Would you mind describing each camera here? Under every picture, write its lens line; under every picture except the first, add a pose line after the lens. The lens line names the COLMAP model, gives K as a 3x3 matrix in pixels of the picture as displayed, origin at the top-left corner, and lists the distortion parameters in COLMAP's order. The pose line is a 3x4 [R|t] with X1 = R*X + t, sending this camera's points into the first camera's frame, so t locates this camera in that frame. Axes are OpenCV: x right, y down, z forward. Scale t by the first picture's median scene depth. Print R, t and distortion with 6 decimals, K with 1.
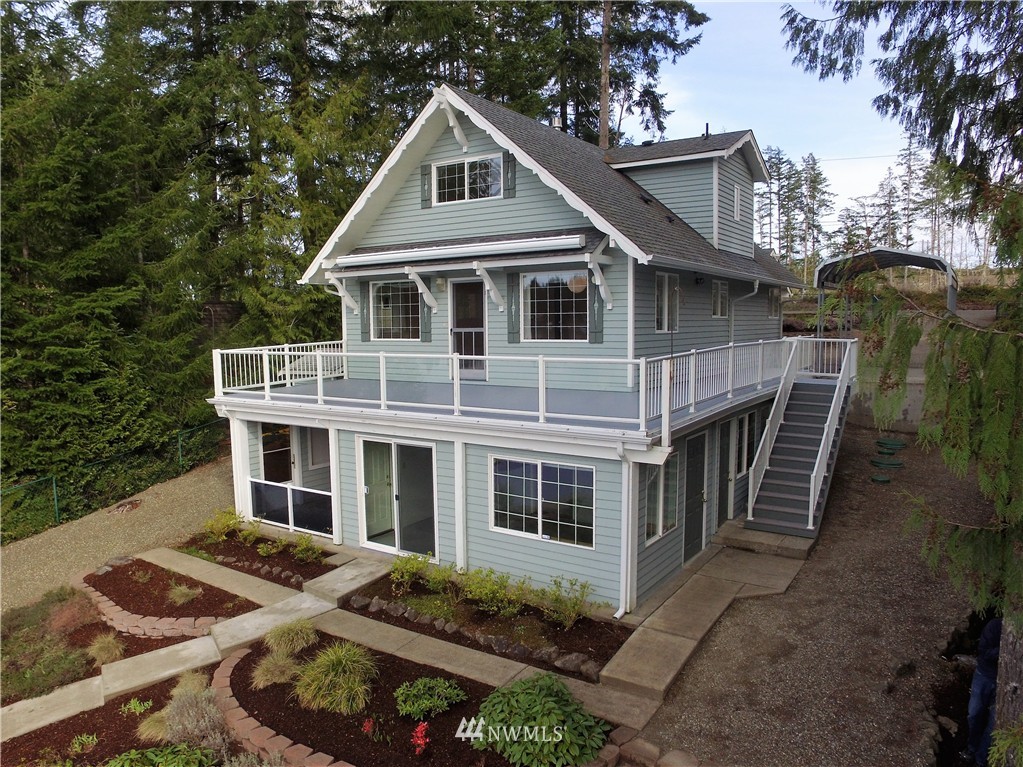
lens RADIAL K [[733.8, 0, 511.5], [0, 733.8, 383.5], [0, 0, 1]] dist [-0.093278, 0.009260]
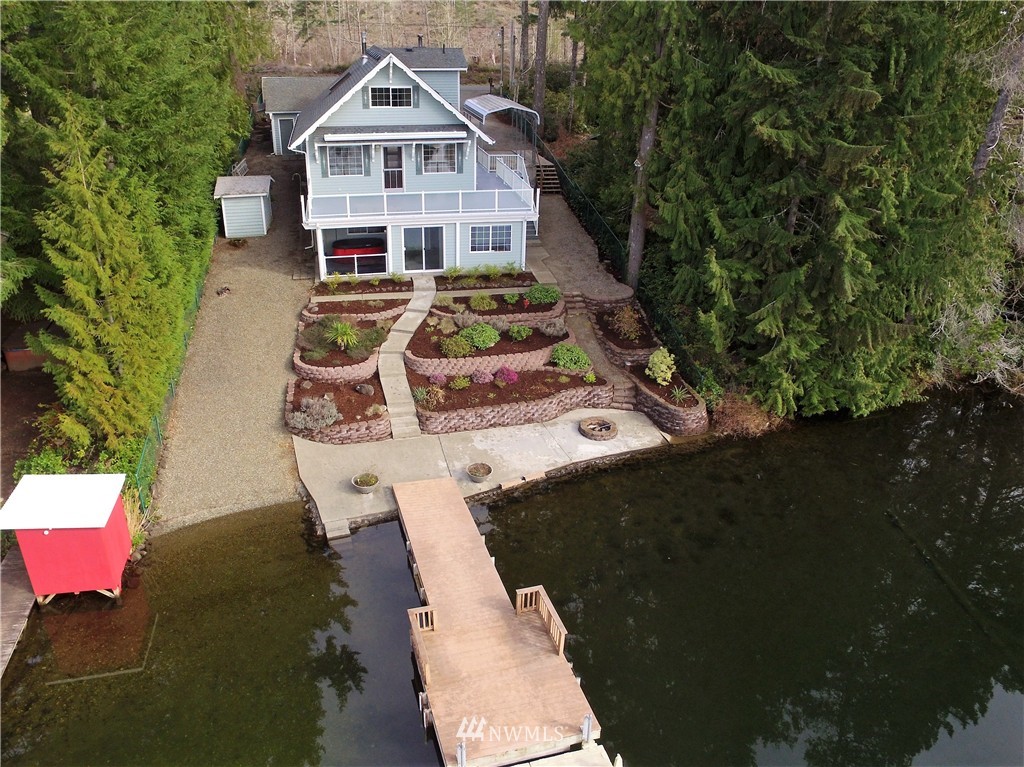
lens RADIAL K [[834.2, 0, 514.7], [0, 834.2, 411.0], [0, 0, 1]] dist [-0.137155, 0.106273]
pose [[0.683067, -0.297485, 0.667026, -2.066386], [0.039300, 0.926936, 0.373156, -0.386633], [-0.729298, -0.228677, 0.644850, -1.203388]]
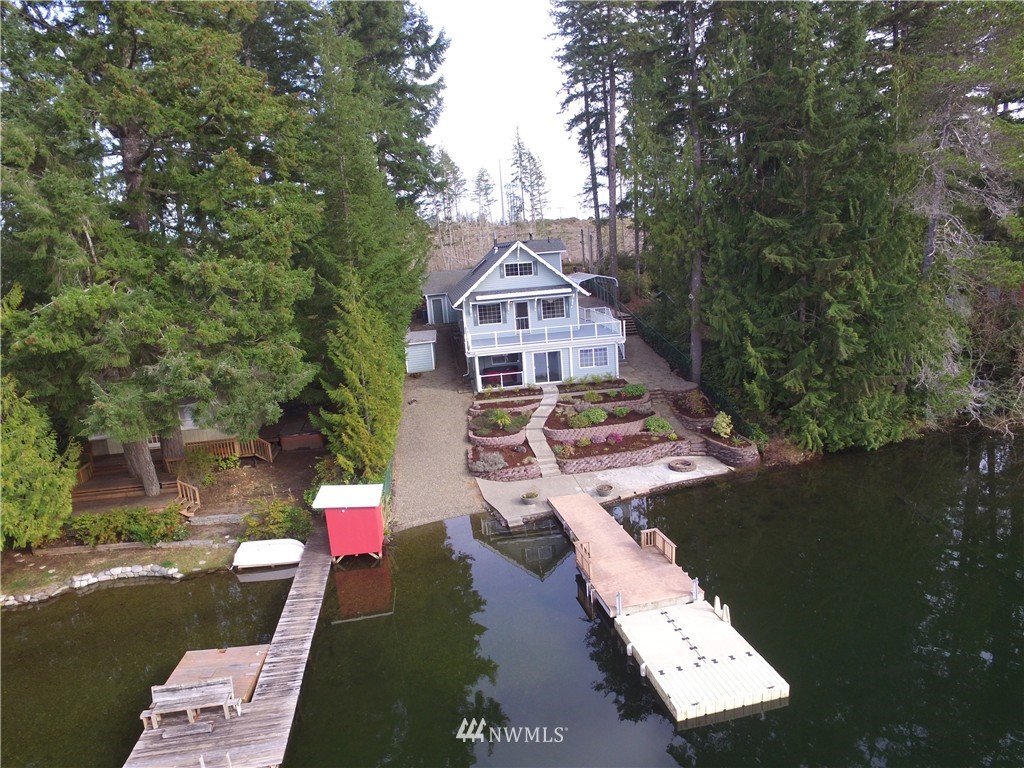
lens RADIAL K [[734.6, 0, 512.0], [0, 734.6, 384.0], [0, 0, 1]] dist [-0.093278, 0.009260]
pose [[0.743564, -0.170202, 0.646641, -2.735644], [0.125034, 0.985396, 0.115590, -0.208753], [-0.656871, -0.005097, 0.753986, -1.655343]]
